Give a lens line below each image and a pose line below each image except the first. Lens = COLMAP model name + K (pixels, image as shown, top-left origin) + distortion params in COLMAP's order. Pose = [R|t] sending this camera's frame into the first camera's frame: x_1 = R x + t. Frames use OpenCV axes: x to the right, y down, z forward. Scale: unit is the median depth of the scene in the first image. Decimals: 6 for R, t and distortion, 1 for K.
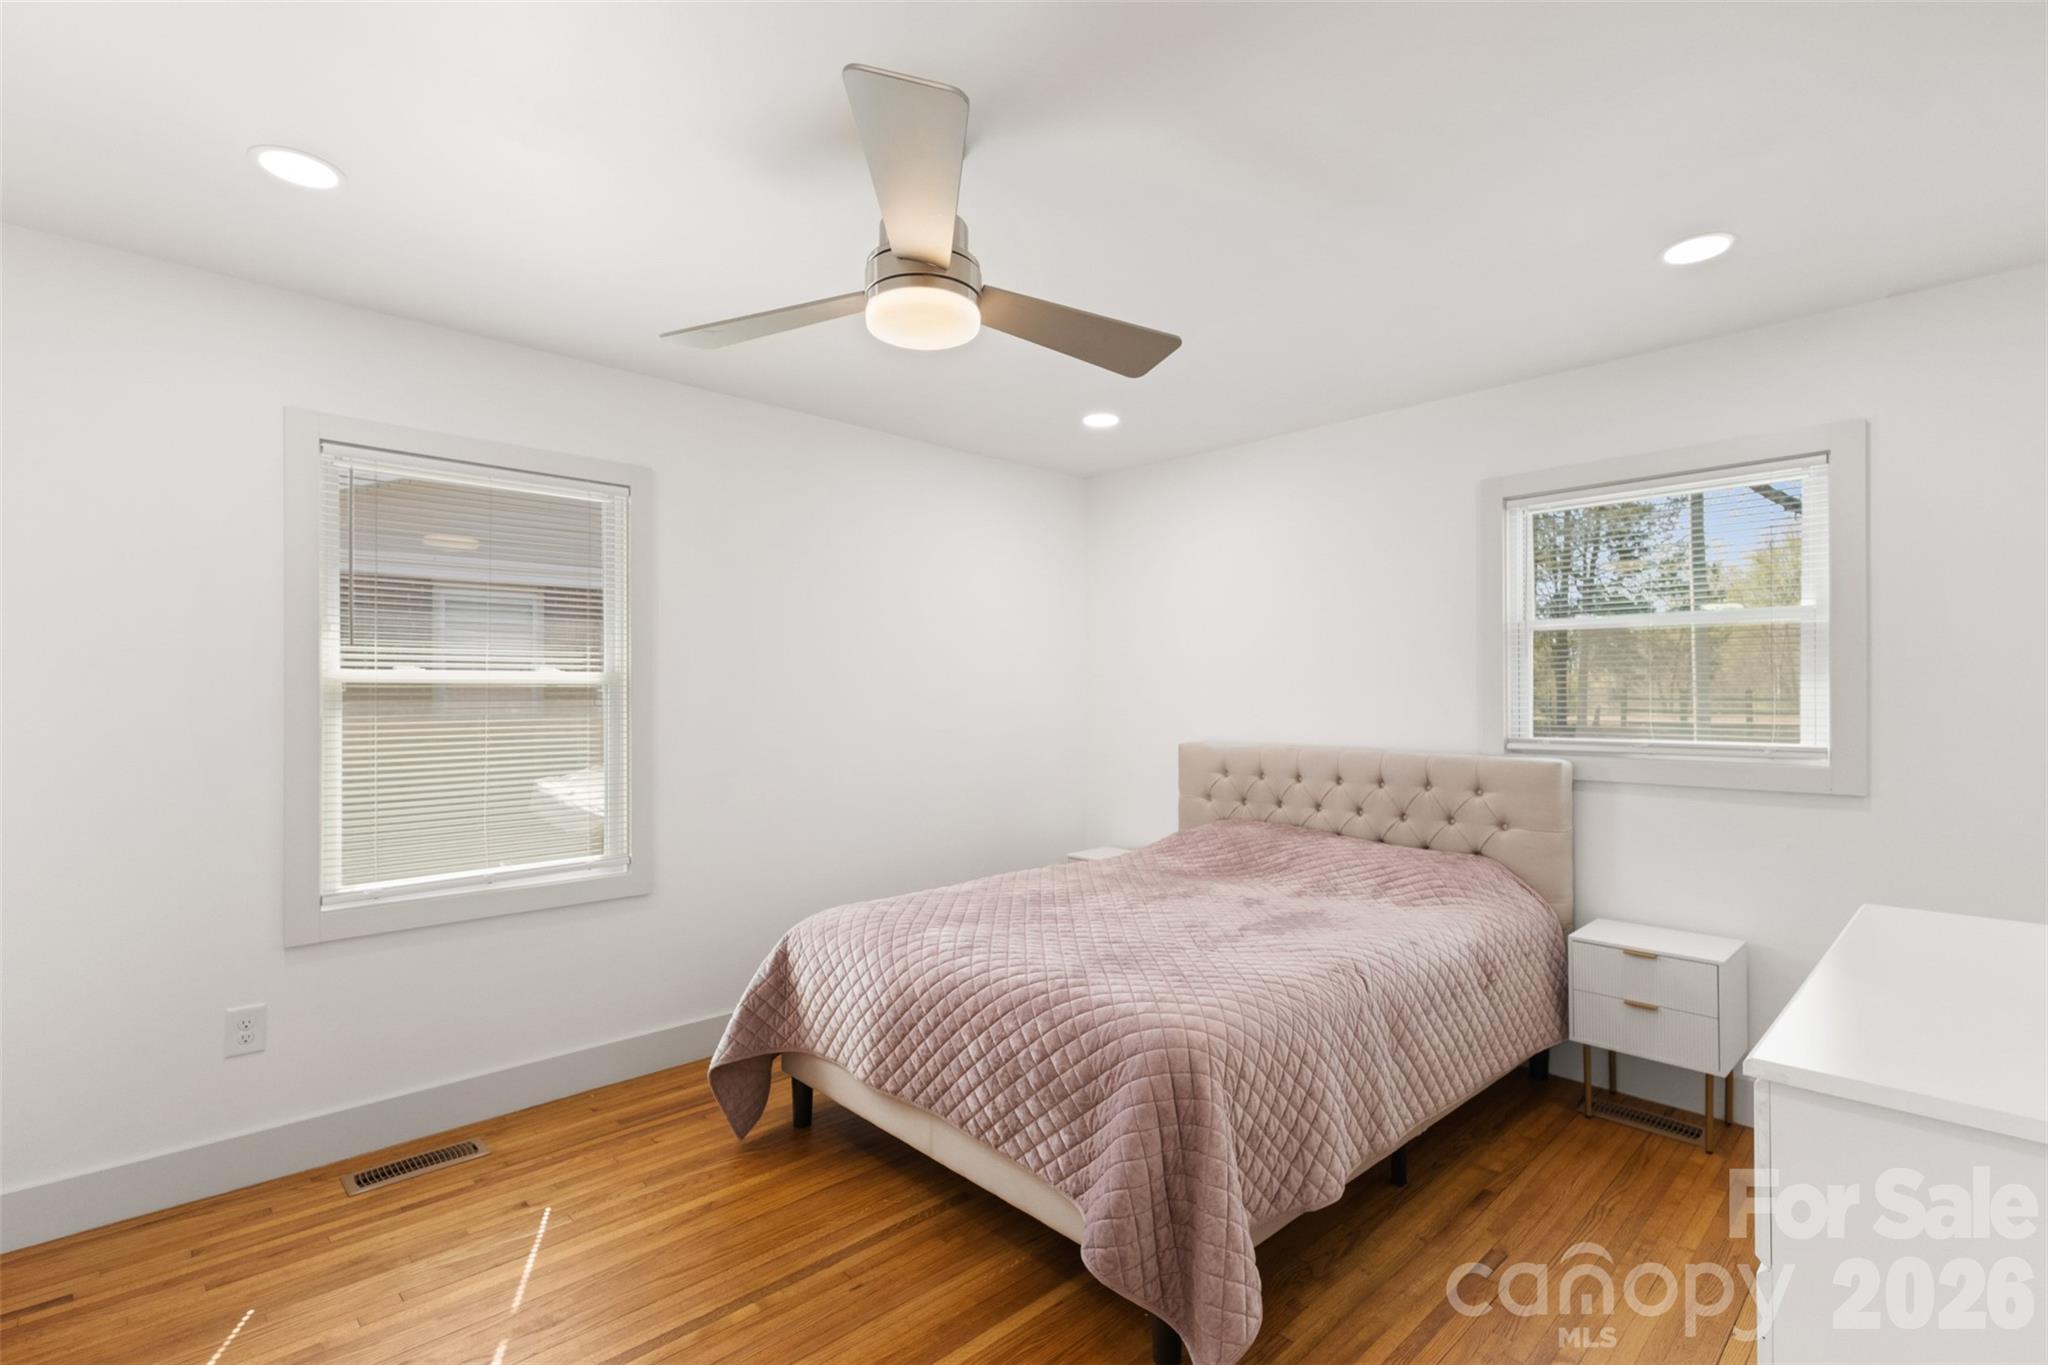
lens RADIAL K [[958.1, 0, 1015.5], [0, 958.1, 751.2], [0, 0, 1]] dist [0.024892, 0.000206]
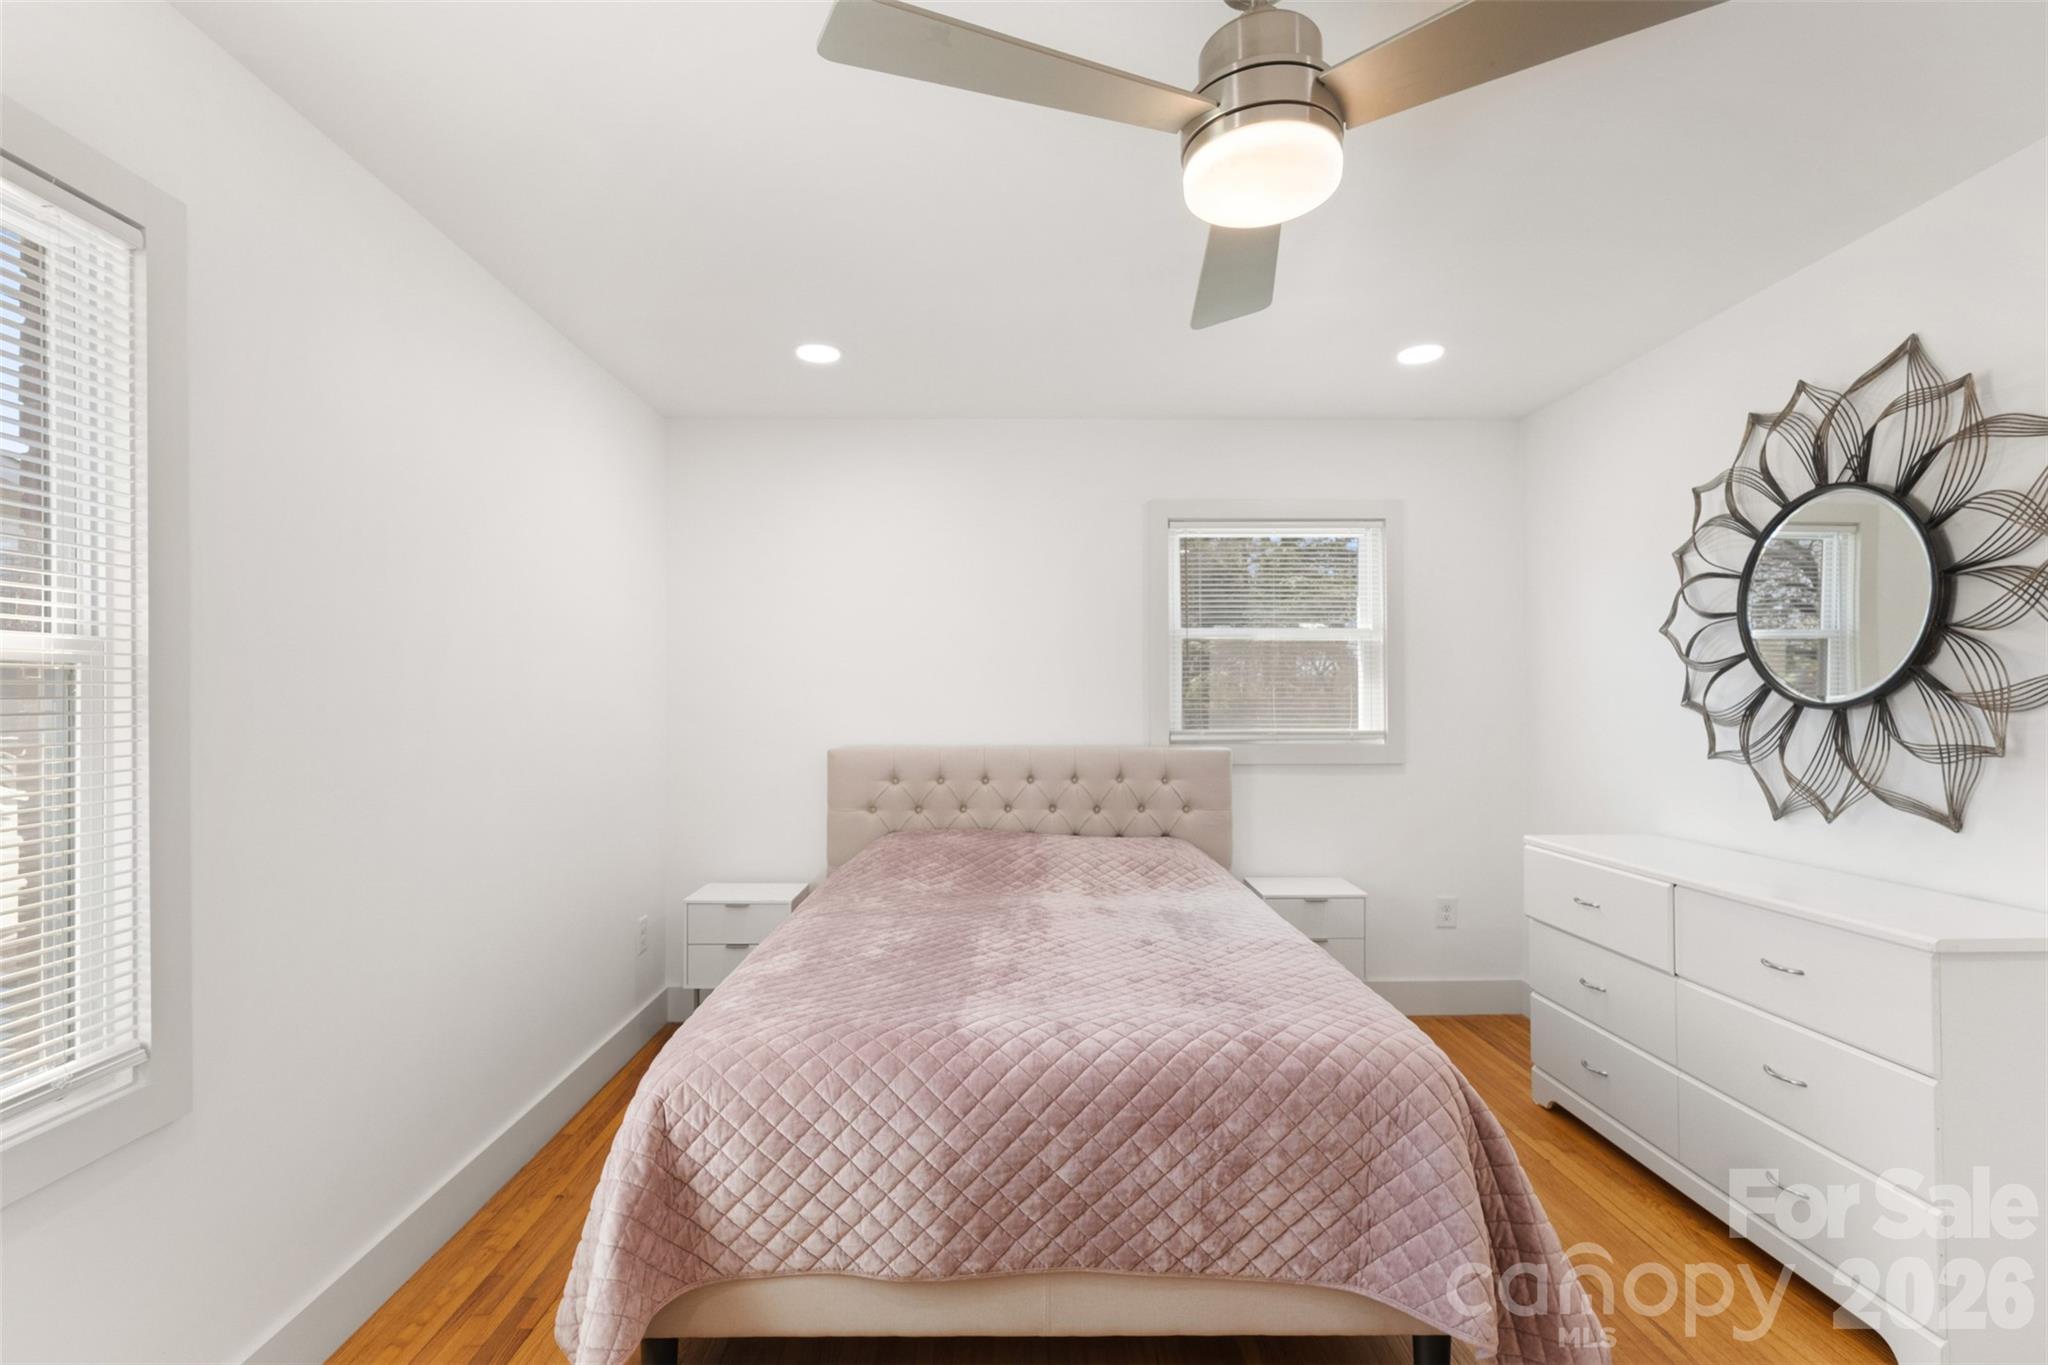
lens RADIAL K [[962.7, 0, 1026.1], [0, 962.7, 725.0], [0, 0, 1]] dist [0.003981, 0.000551]
pose [[0.675350, -0.023767, 0.737115, -0.515889], [0.045629, 0.998912, -0.009597, -0.020450], [-0.736085, 0.040115, 0.675699, 0.427505]]
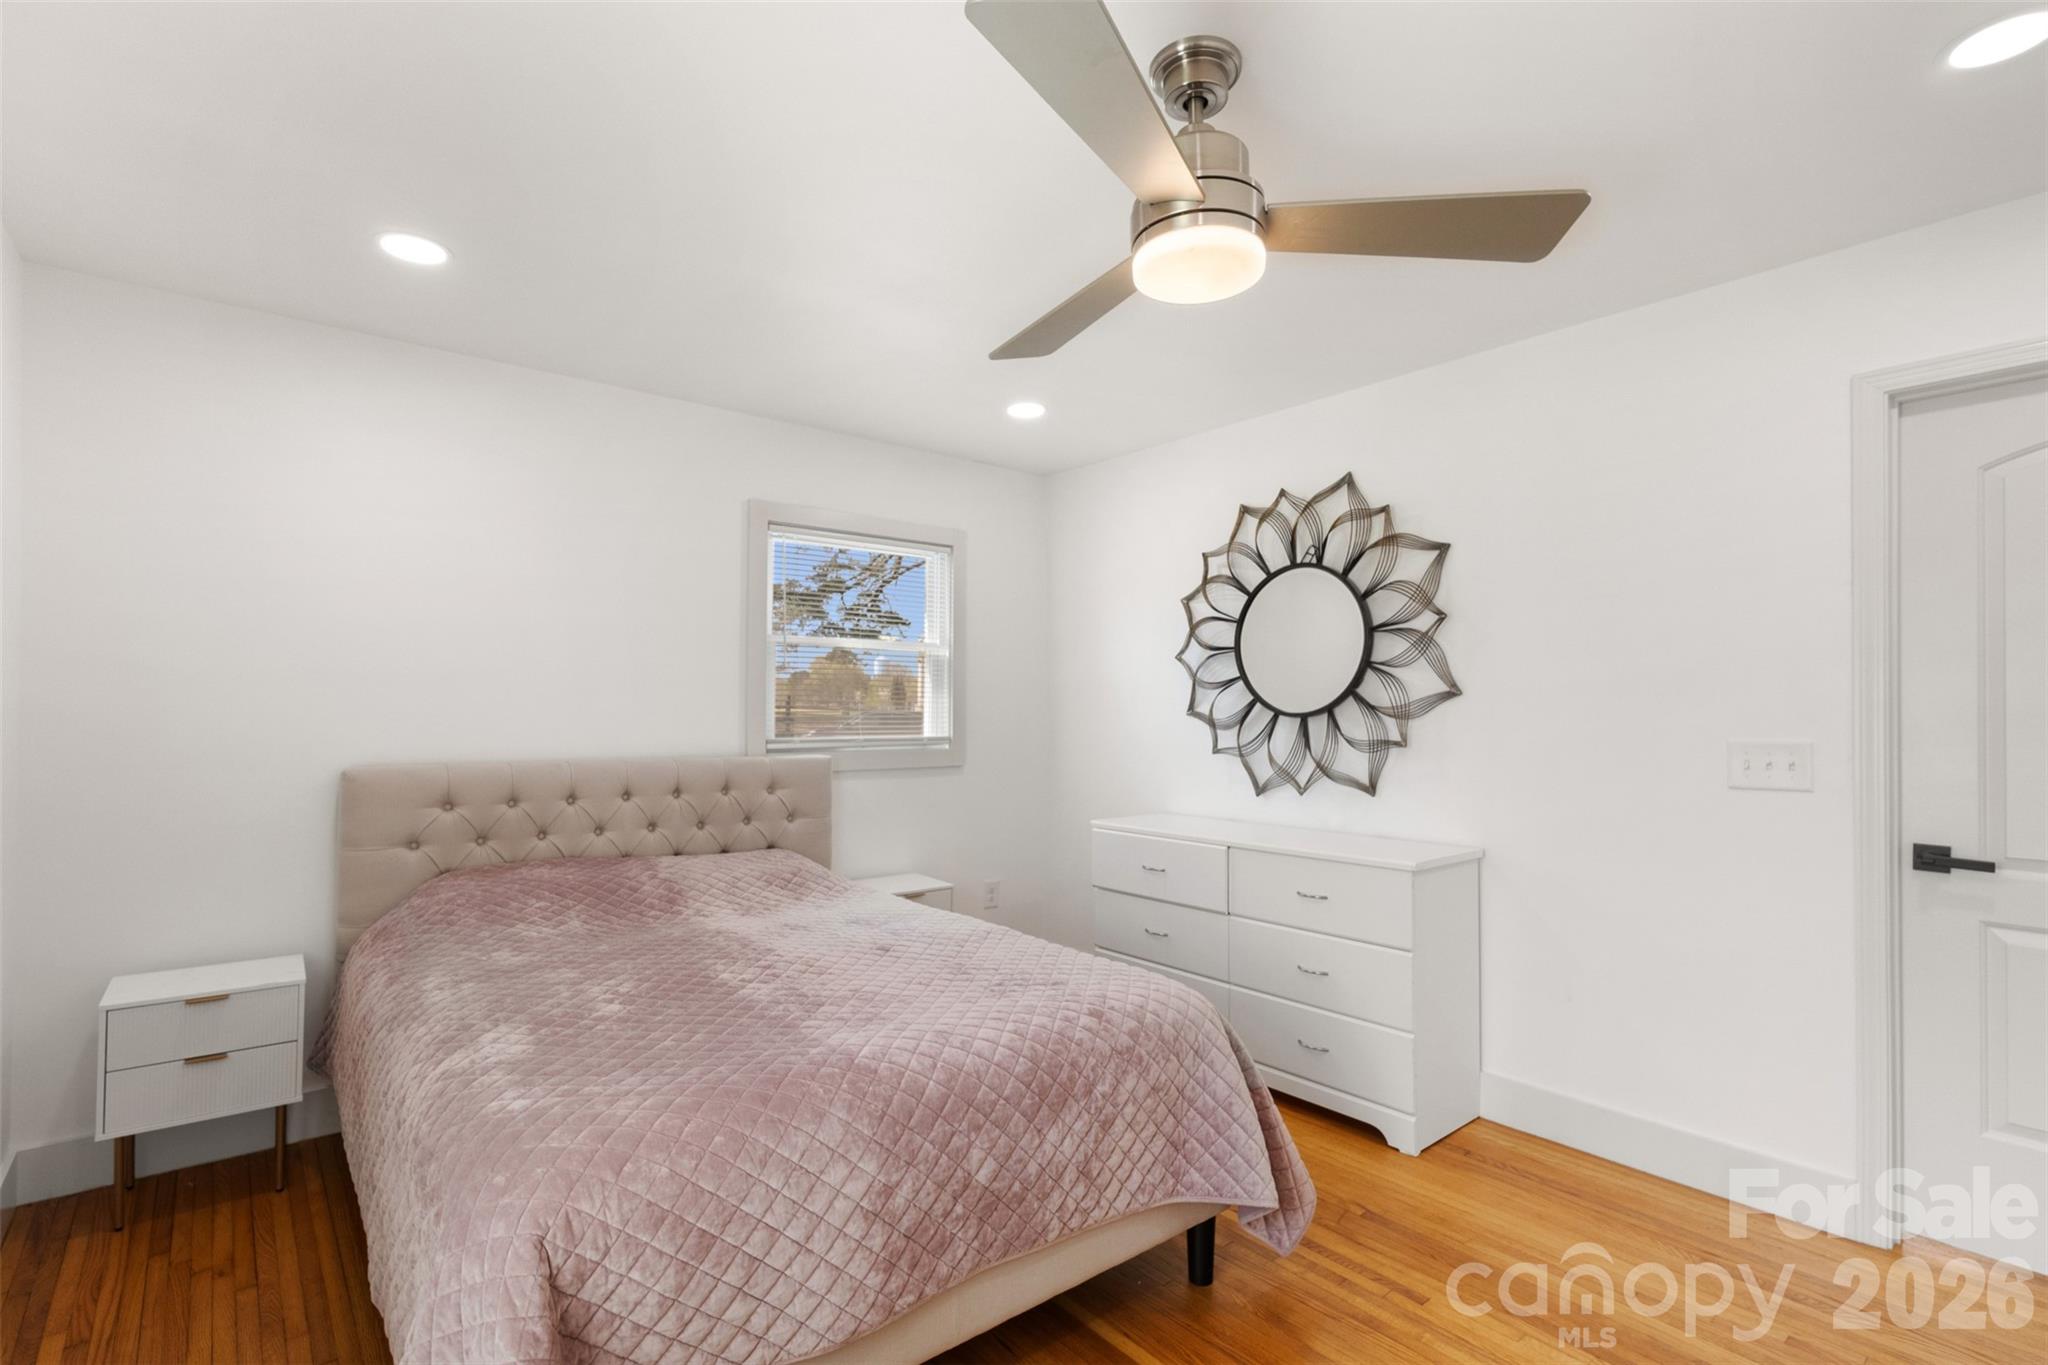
lens RADIAL K [[962.7, 0, 1026.1], [0, 962.7, 725.0], [0, 0, 1]] dist [0.003981, 0.000551]
pose [[0.061059, -0.019282, 0.997948, -0.665504], [0.050770, 0.998579, 0.016188, -0.037967], [-0.996842, 0.049677, 0.061951, 0.753815]]
